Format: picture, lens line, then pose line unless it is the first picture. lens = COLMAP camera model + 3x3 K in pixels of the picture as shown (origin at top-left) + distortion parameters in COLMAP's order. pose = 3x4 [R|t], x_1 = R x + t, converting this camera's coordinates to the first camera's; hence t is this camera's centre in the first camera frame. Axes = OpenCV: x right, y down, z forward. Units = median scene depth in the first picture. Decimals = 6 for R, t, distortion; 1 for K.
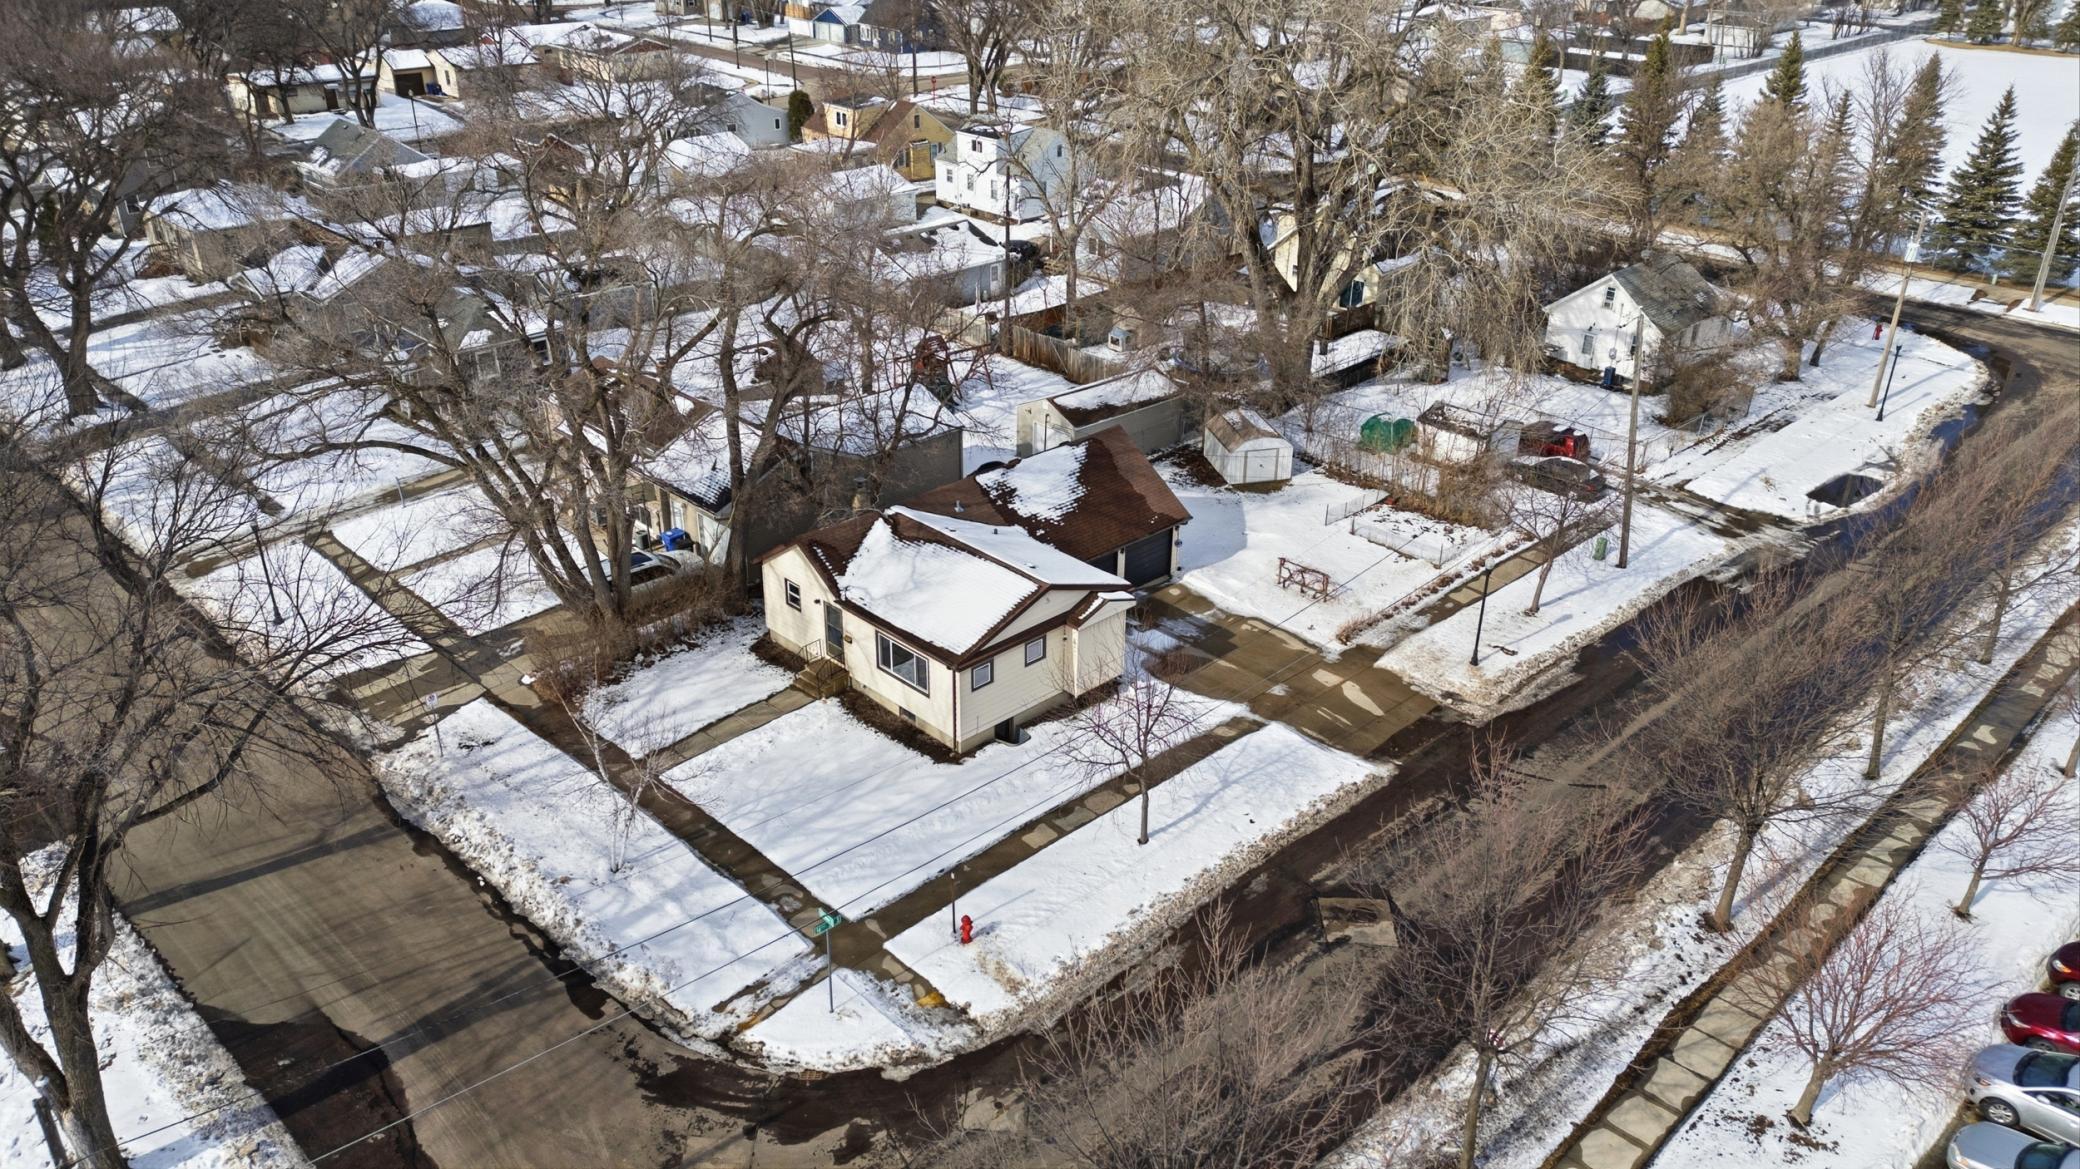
lens RADIAL K [[1512.7, 0, 1044.6], [0, 1512.7, 582.4], [0, 0, 1]] dist [0.057497, -0.005437]
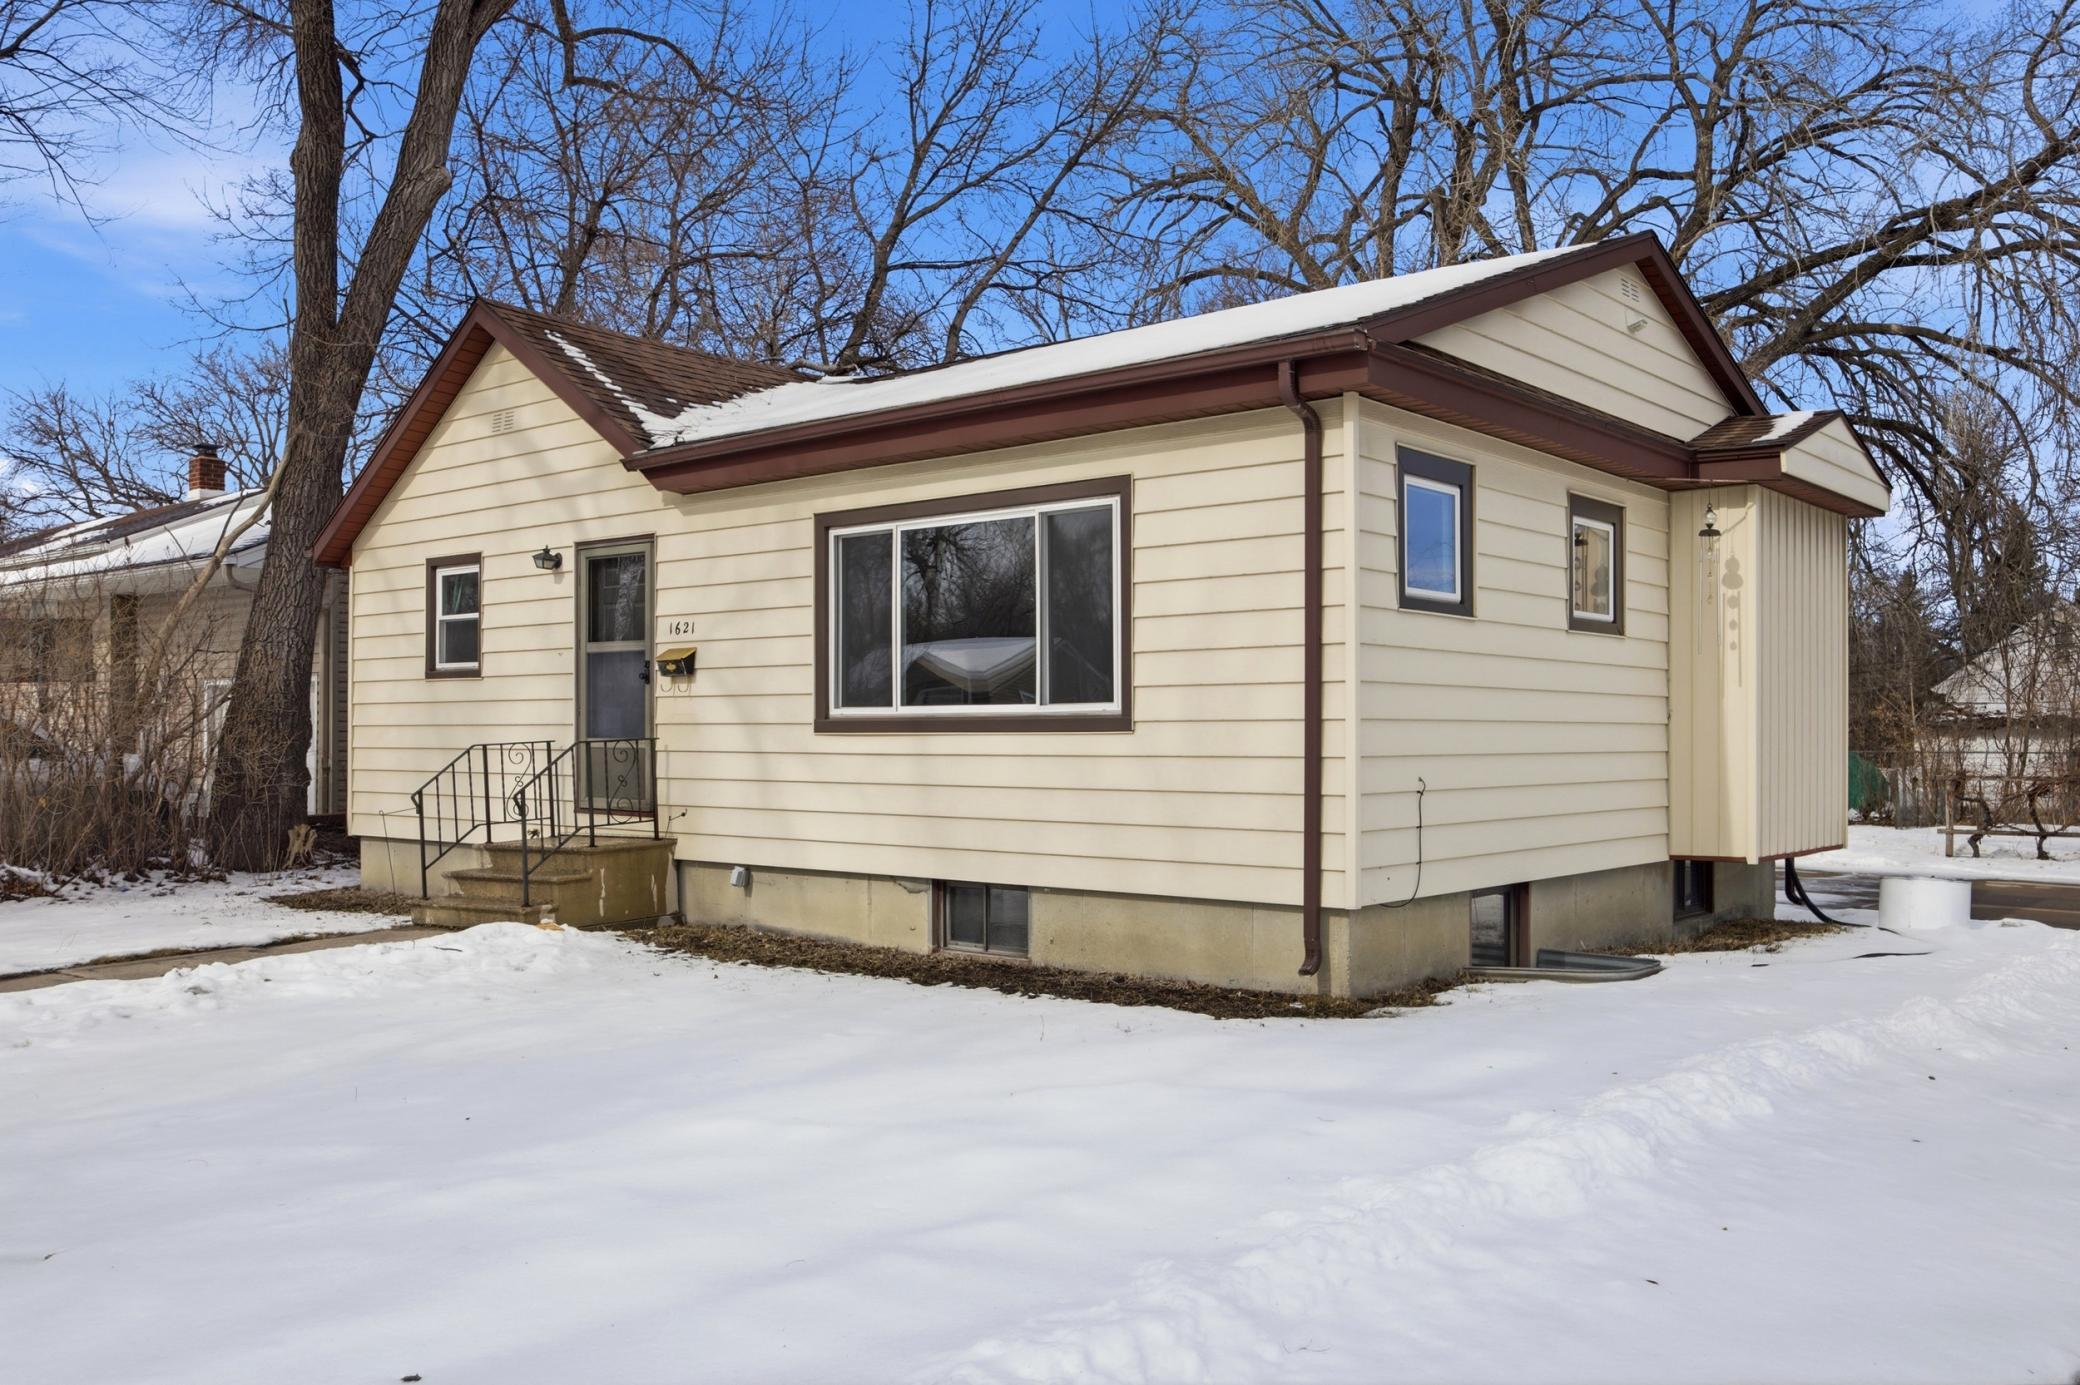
lens RADIAL K [[1672.7, 0, 1047.8], [0, 1672.7, 748.7], [0, 0, 1]] dist [0.008271, 0.010398]
pose [[0.994786, -0.013674, 0.101060, -0.103752], [0.056661, 0.898050, -0.436229, 0.162626], [-0.084792, 0.439681, 0.894142, 0.805320]]
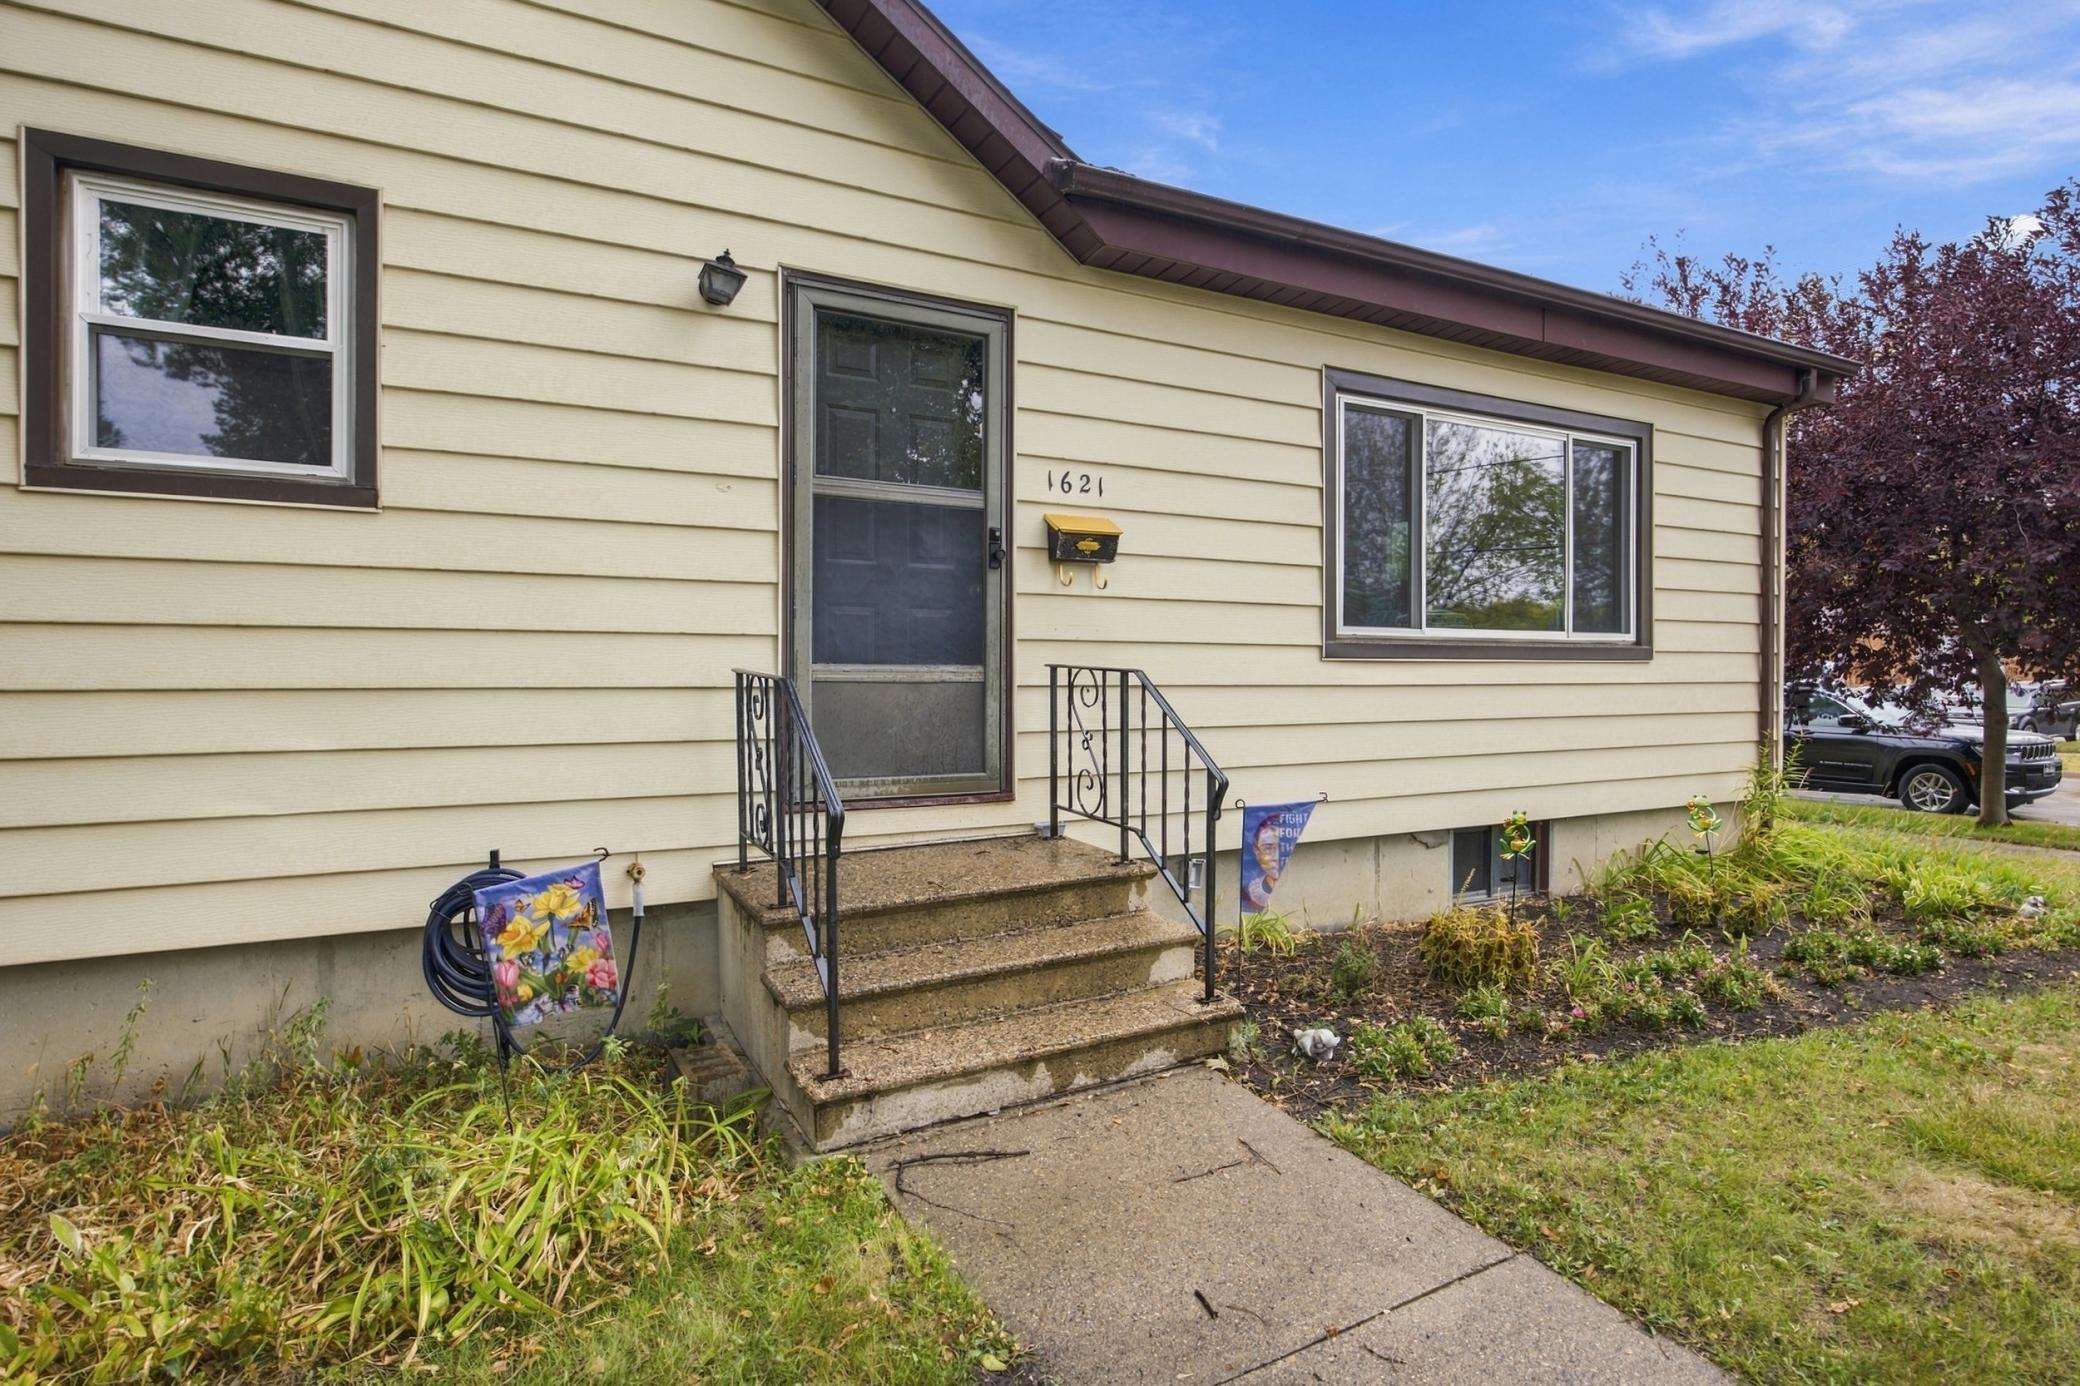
lens RADIAL K [[1082.7, 0, 1042.4], [0, 1082.7, 678.5], [0, 0, 1]] dist [-0.009159, 0.002452]
pose [[0.286613, -0.021097, 0.957814, -0.228109], [0.426774, 0.897895, -0.107929, 0.059334], [-0.857739, 0.439704, 0.266352, 1.010203]]
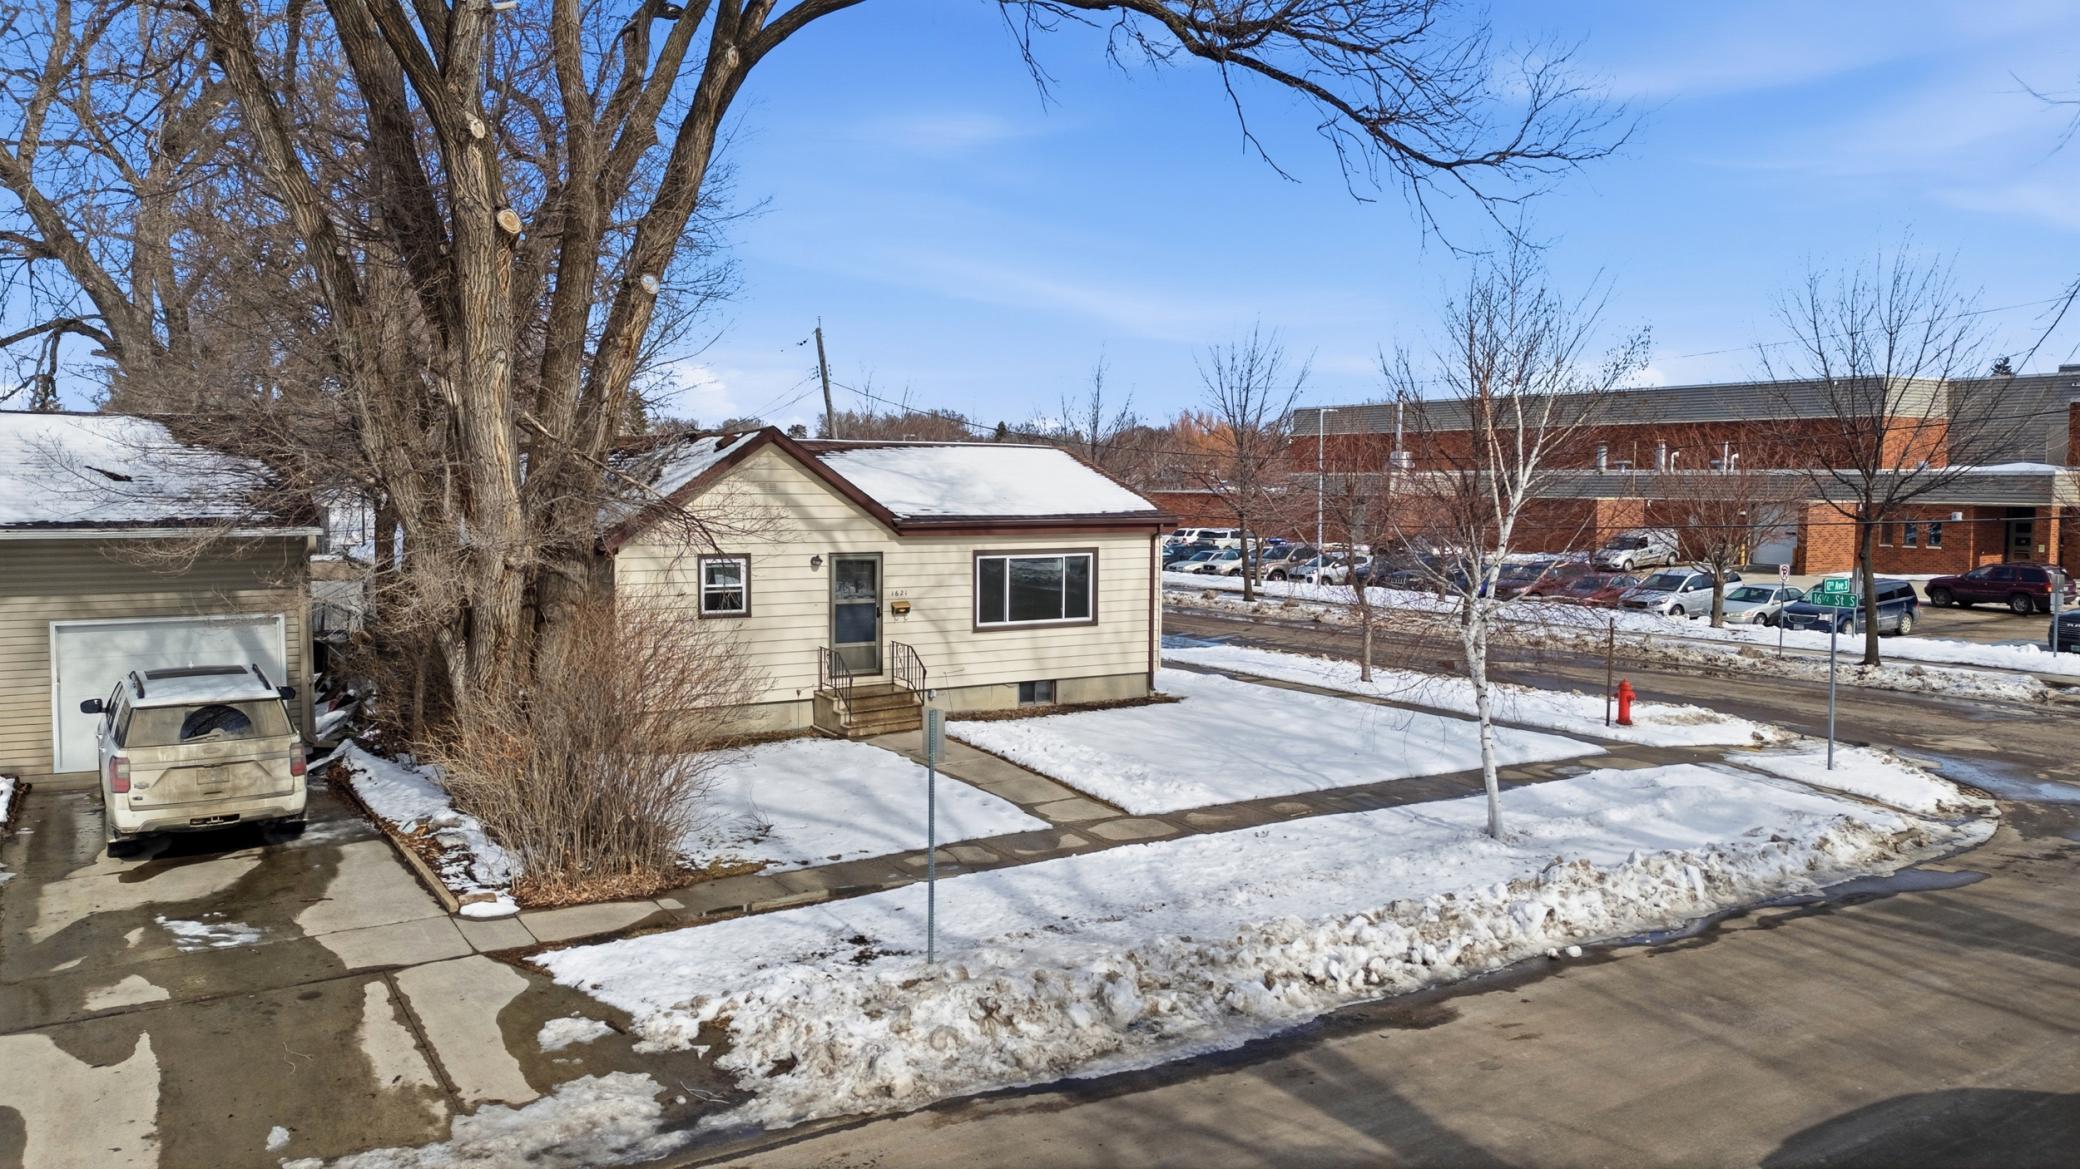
lens RADIAL K [[1512.7, 0, 1058.8], [0, 1512.7, 585.1], [0, 0, 1]] dist [0.057497, -0.005437]
pose [[0.200142, -0.082810, 0.976261, -0.638213], [0.432688, 0.901460, -0.012240, 0.062218], [-0.879047, 0.424867, 0.216251, 0.861188]]
